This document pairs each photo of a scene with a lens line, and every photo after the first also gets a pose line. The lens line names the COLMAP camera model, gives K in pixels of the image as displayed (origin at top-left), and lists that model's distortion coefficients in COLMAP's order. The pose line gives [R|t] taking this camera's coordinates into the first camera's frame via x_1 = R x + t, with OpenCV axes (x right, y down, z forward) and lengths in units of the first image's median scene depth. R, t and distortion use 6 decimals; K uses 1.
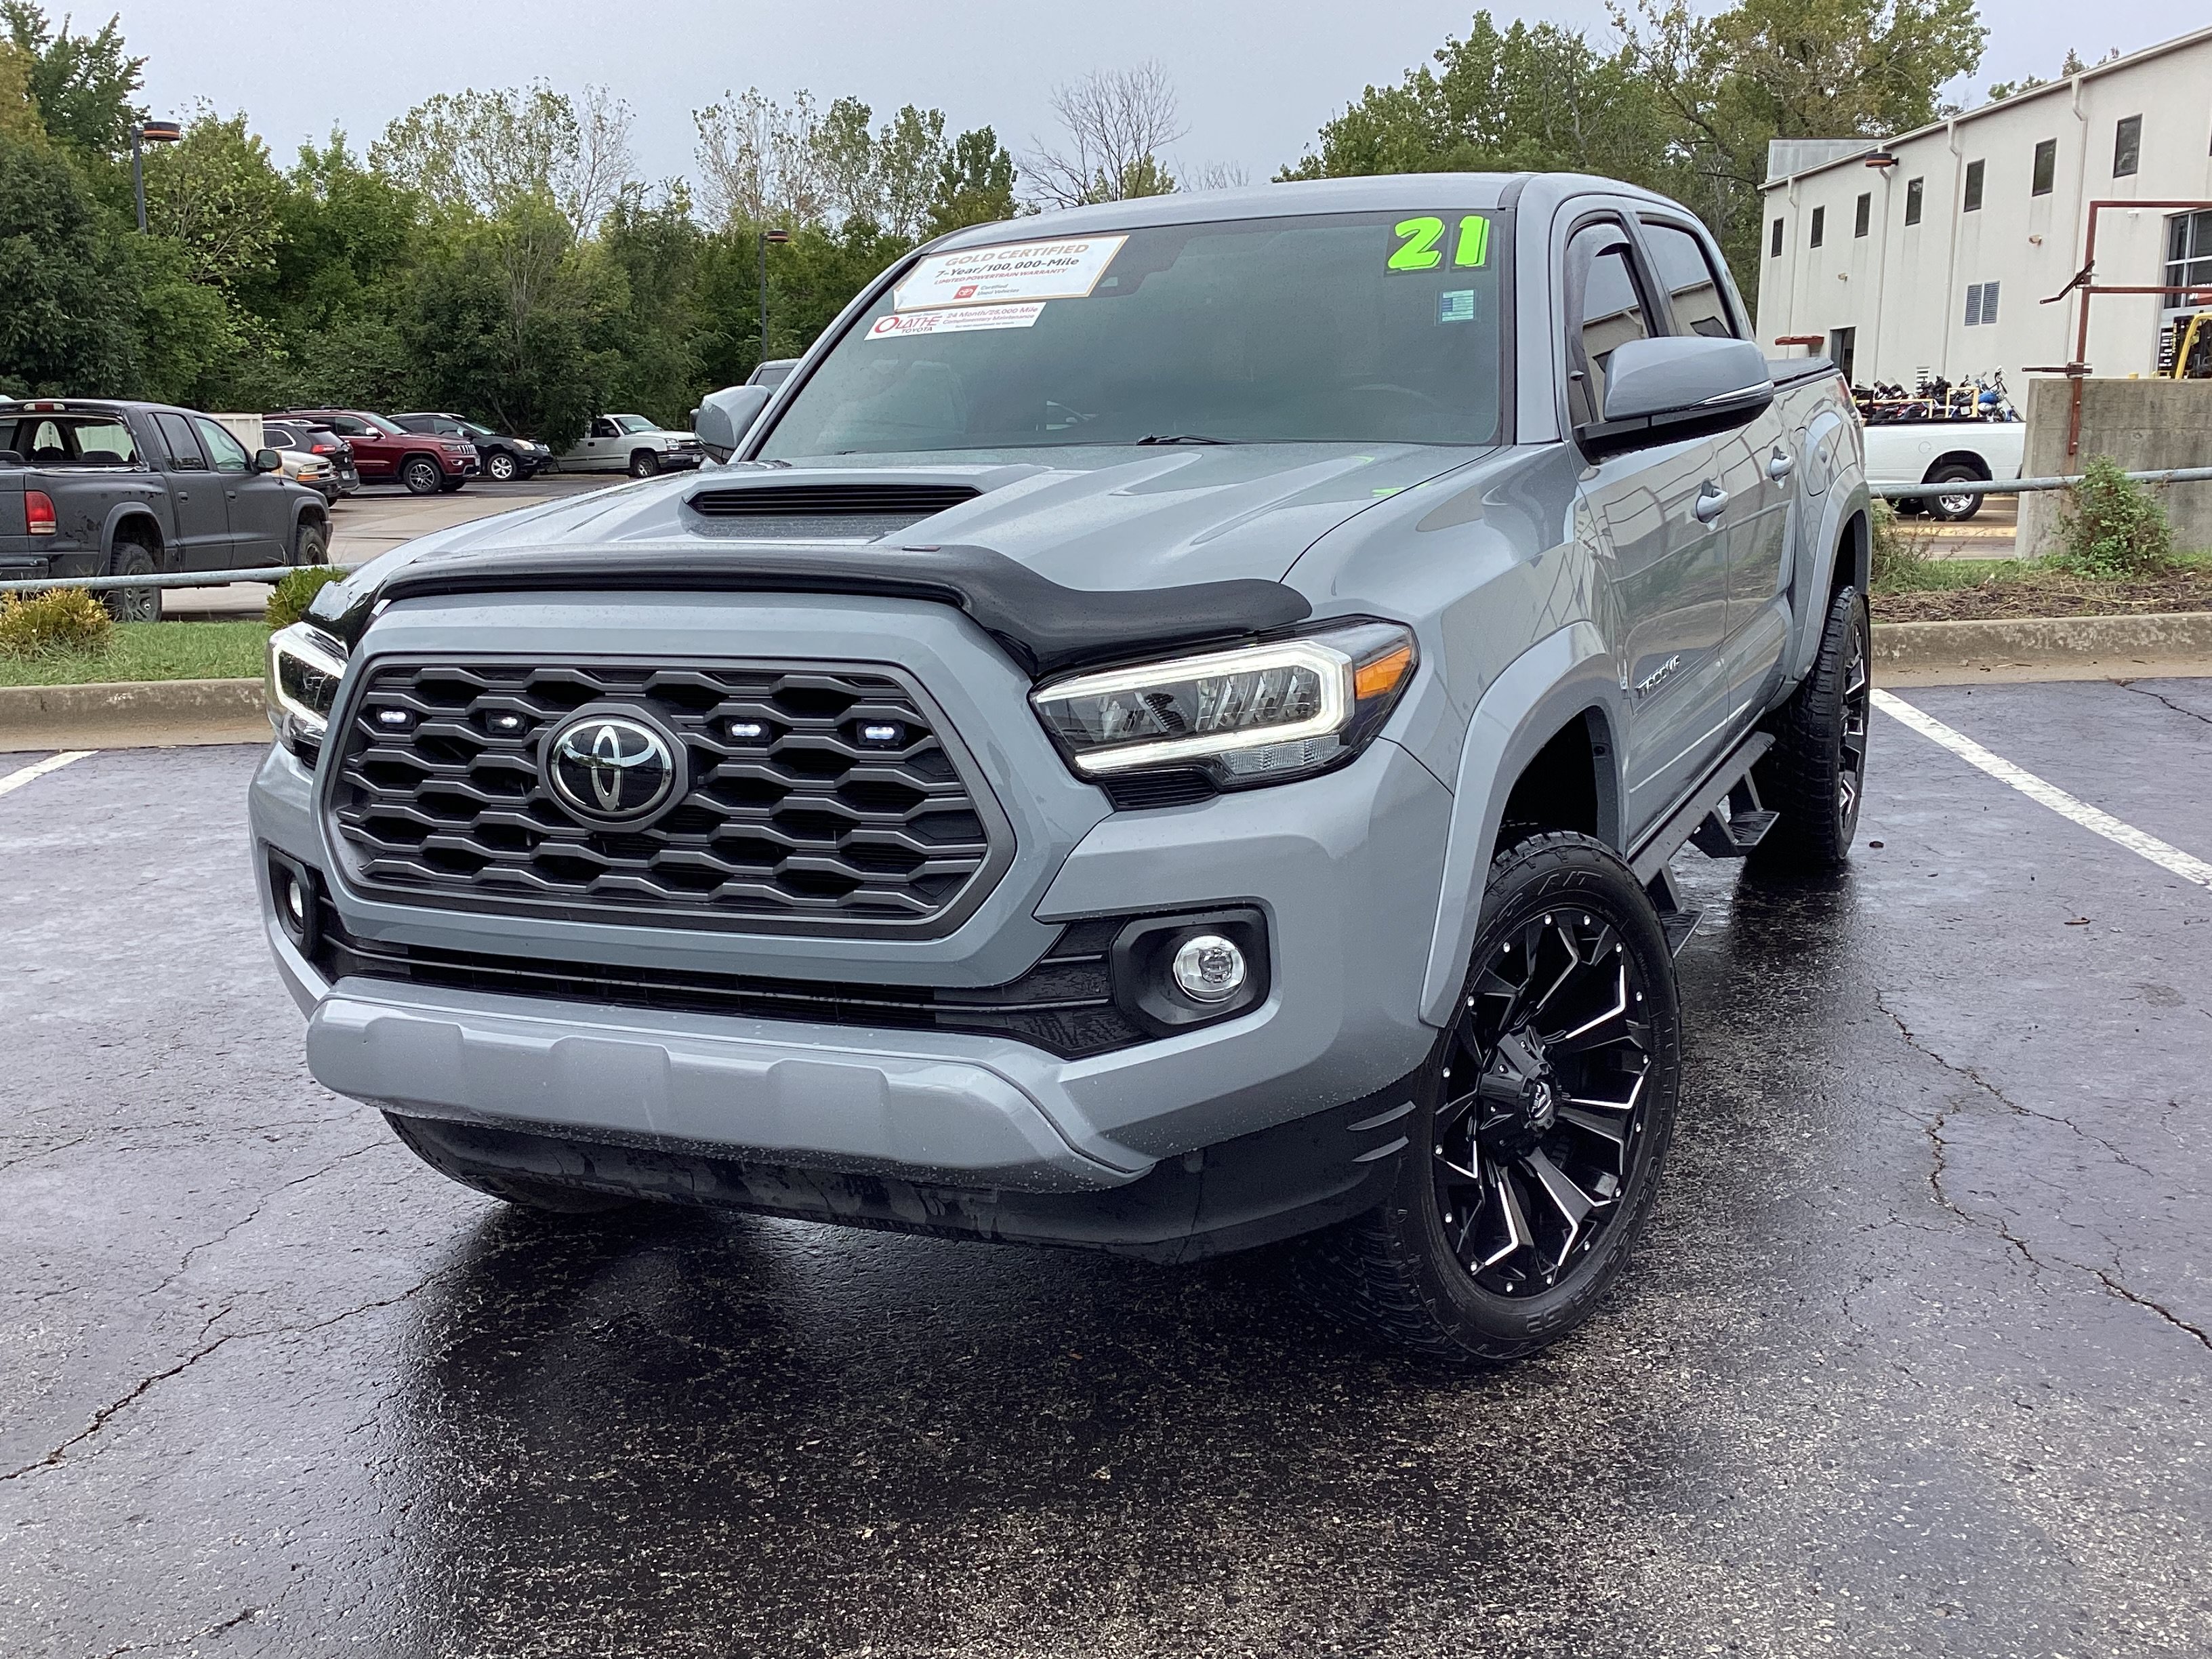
lens RADIAL K [[2233.3, 0, 1106.0], [0, 2233.3, 829.5], [0, 0, 1]] dist [0.057964, -0.044960]
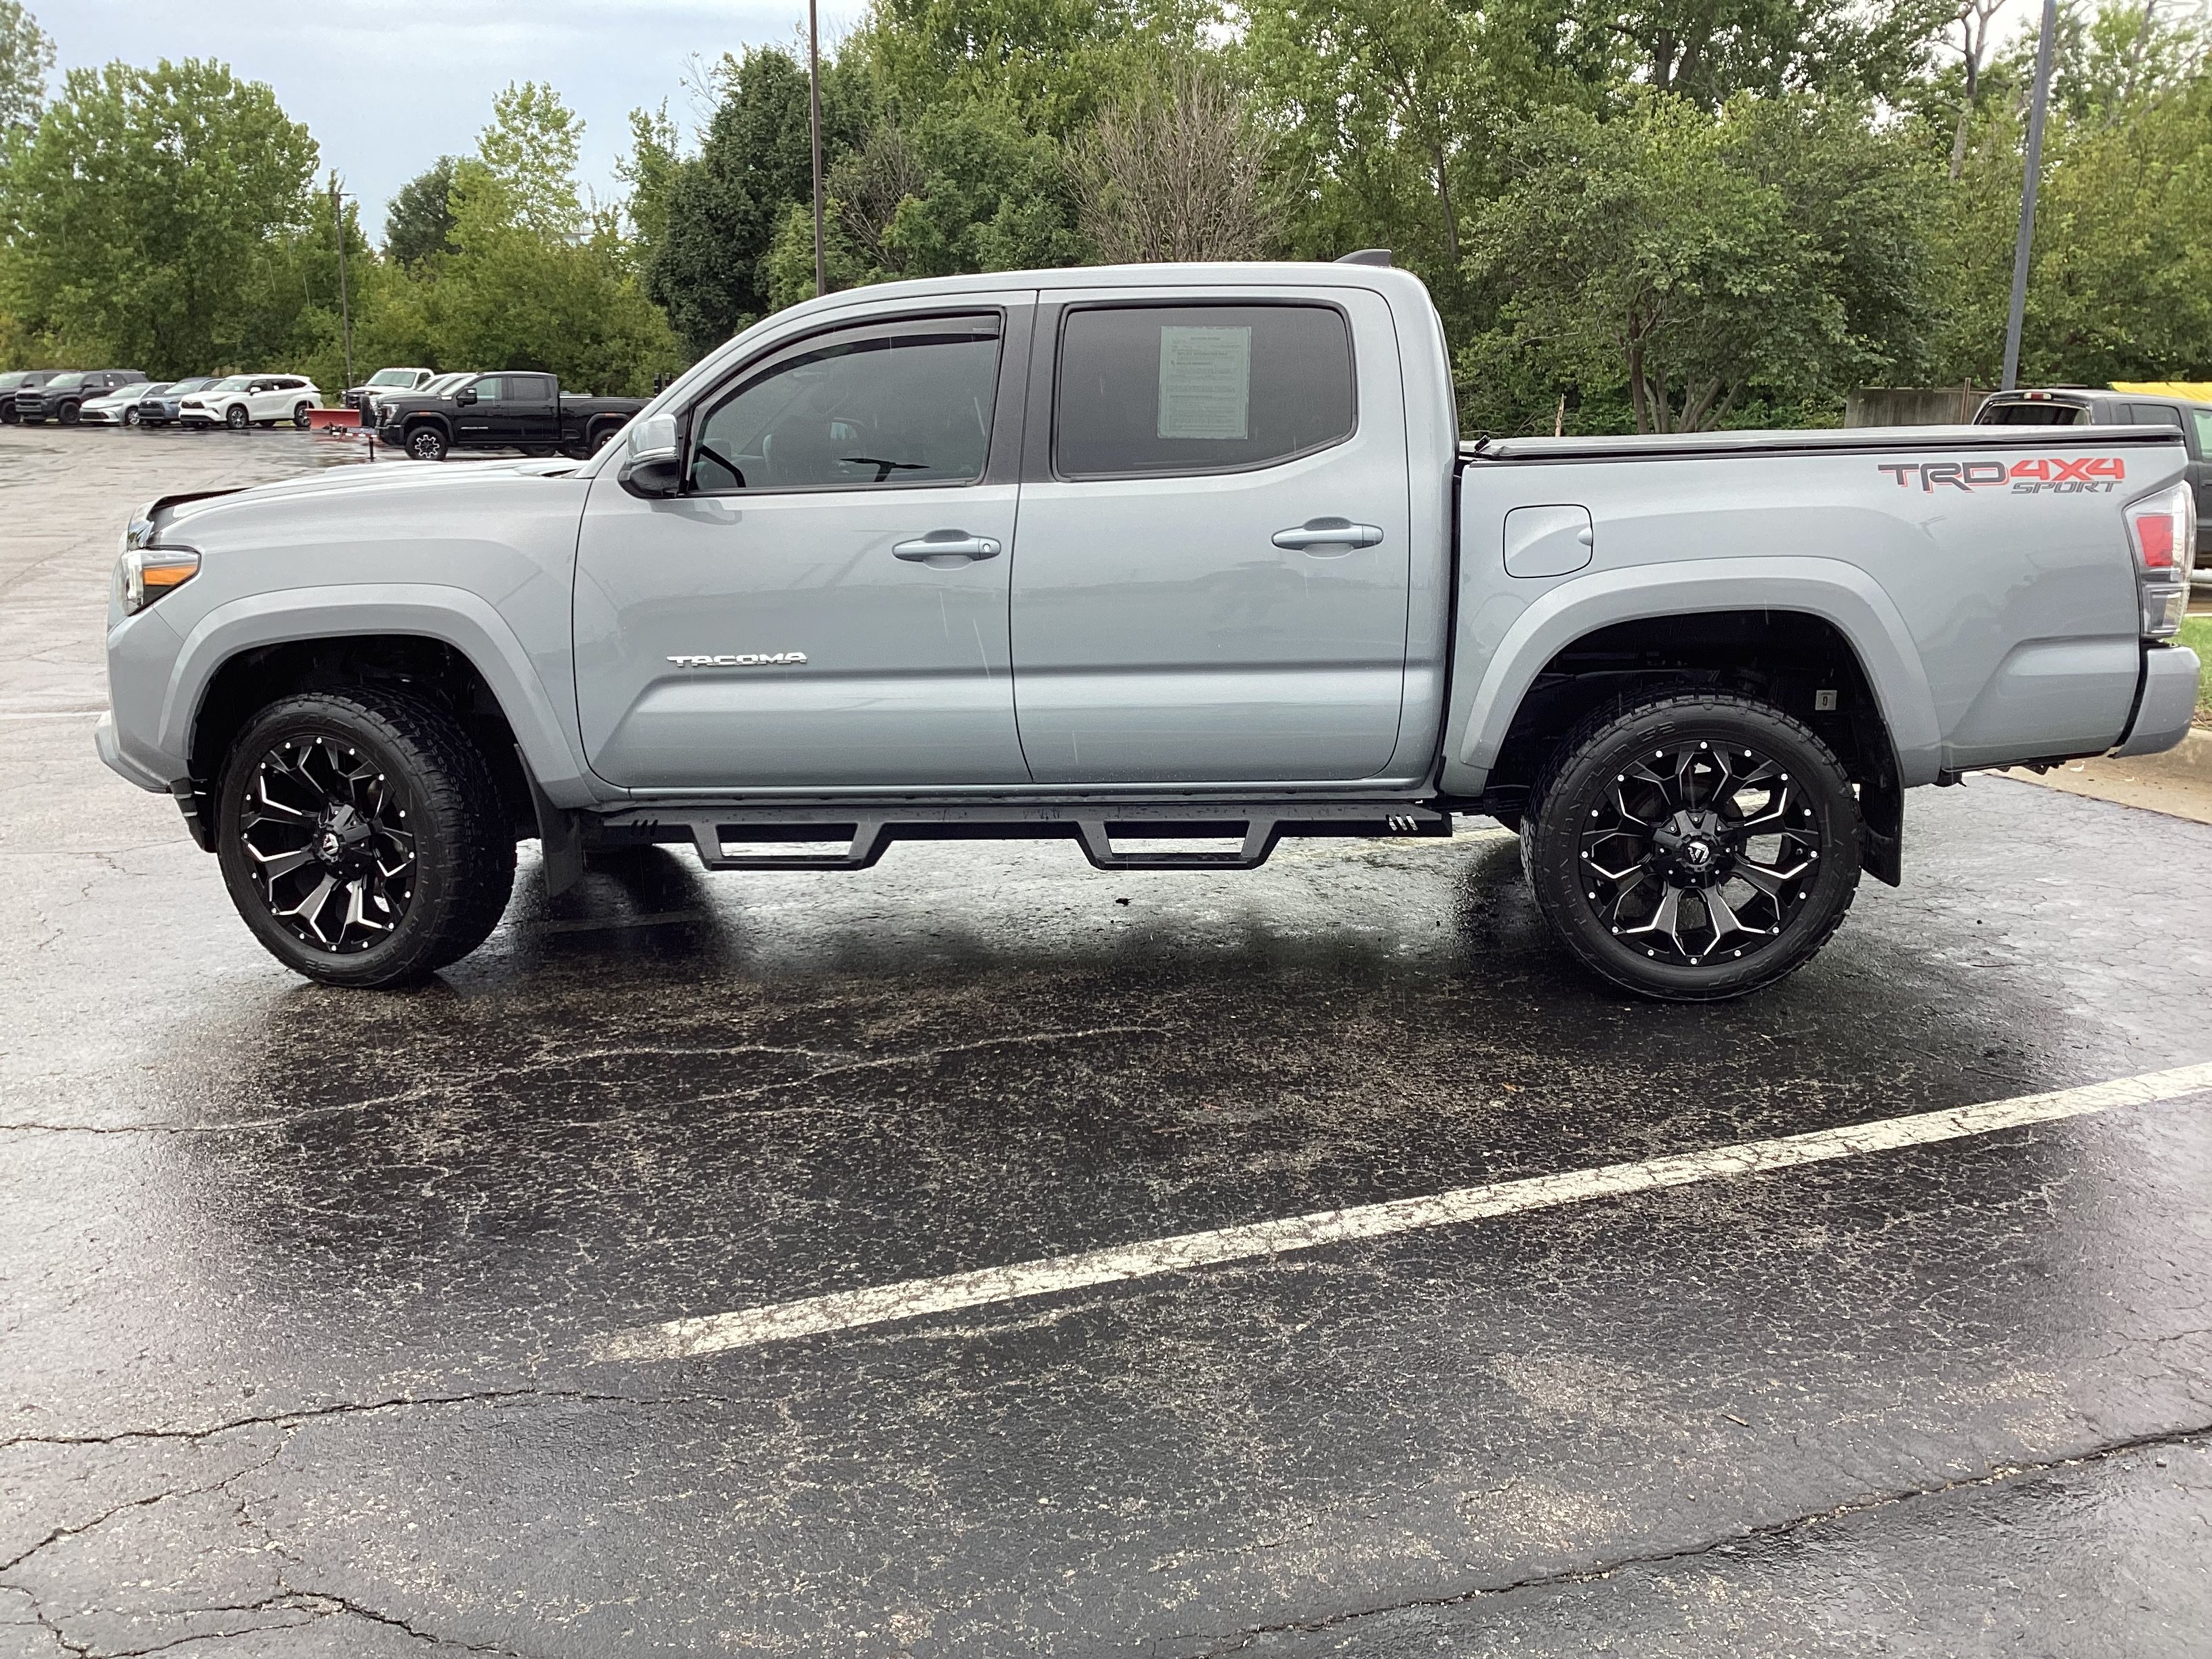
lens RADIAL K [[2001.2, 0, 1106.0], [0, 2001.2, 829.5], [0, 0, 1]] dist [0.099599, -0.186940]
pose [[0.359249, 0.227619, -0.905058, 1.913676], [-0.192273, 0.967047, 0.166889, -0.282663], [0.913220, 0.114063, 0.391175, 0.963953]]
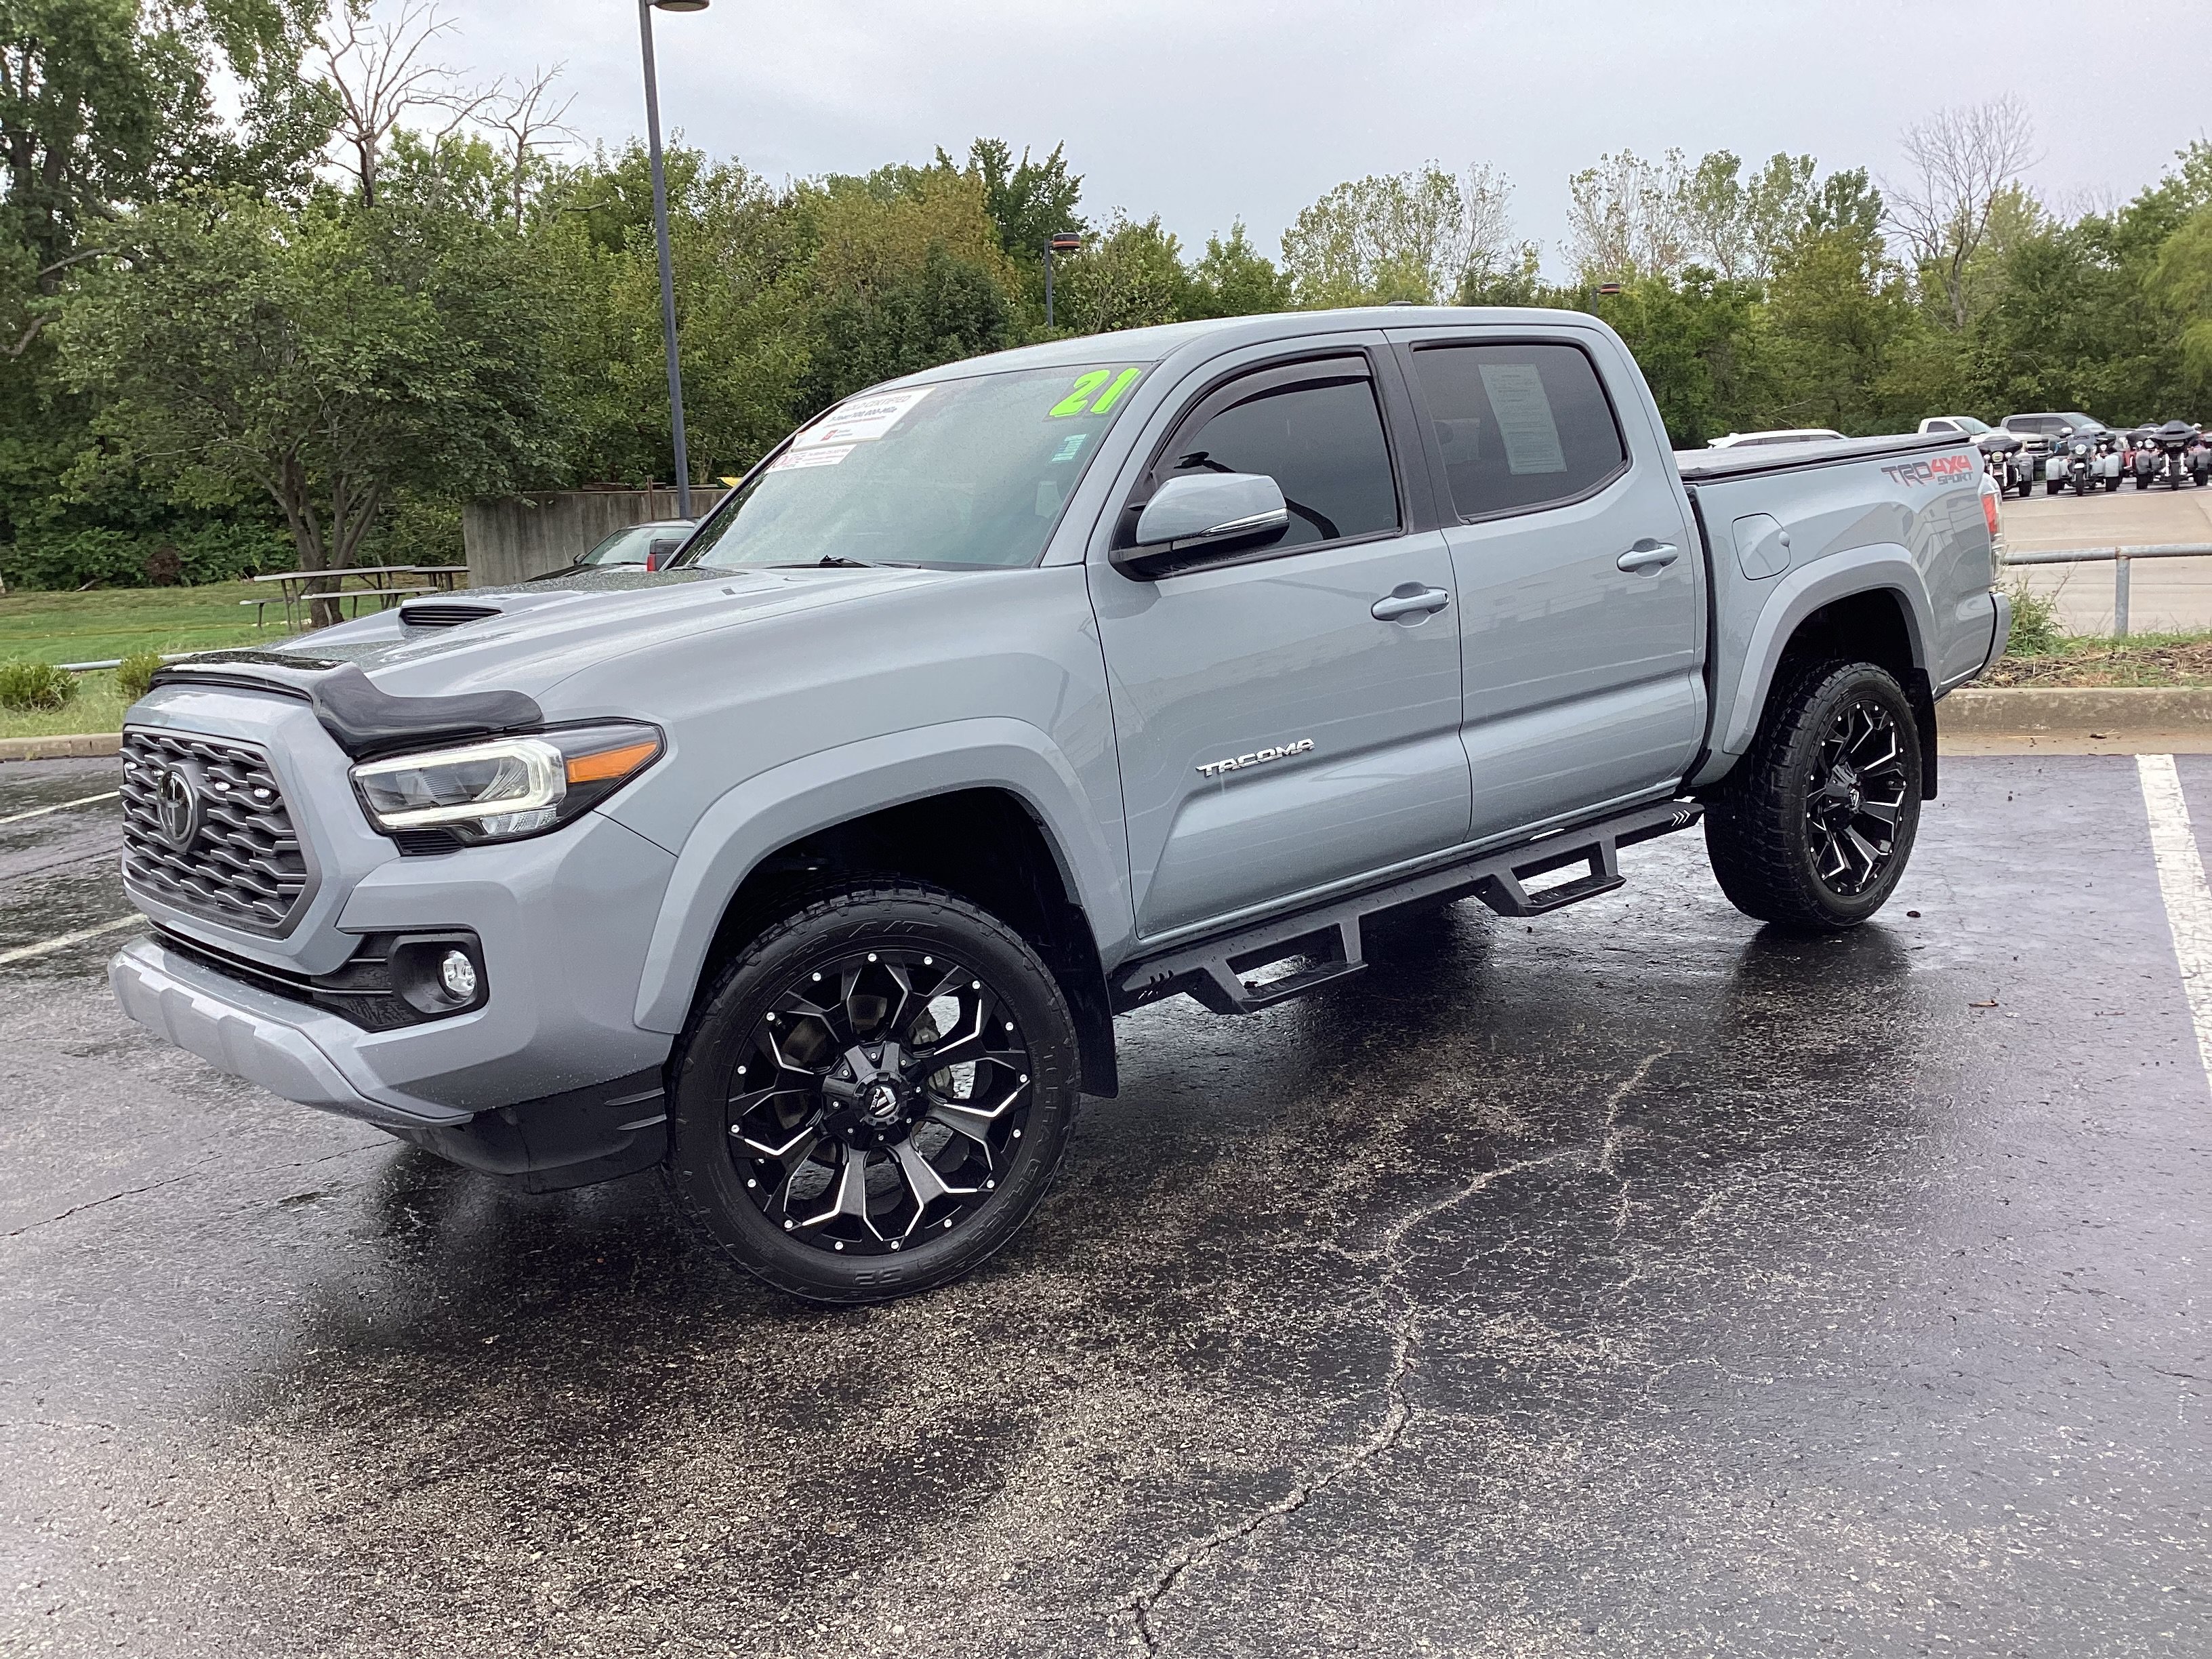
lens RADIAL K [[2001.2, 0, 1106.0], [0, 2001.2, 829.5], [0, 0, 1]] dist [0.099599, -0.186940]
pose [[0.916464, 0.049449, -0.397051, 0.772568], [-0.048288, 0.998750, 0.012929, -0.053185], [0.397194, 0.007324, 0.917706, 0.017301]]
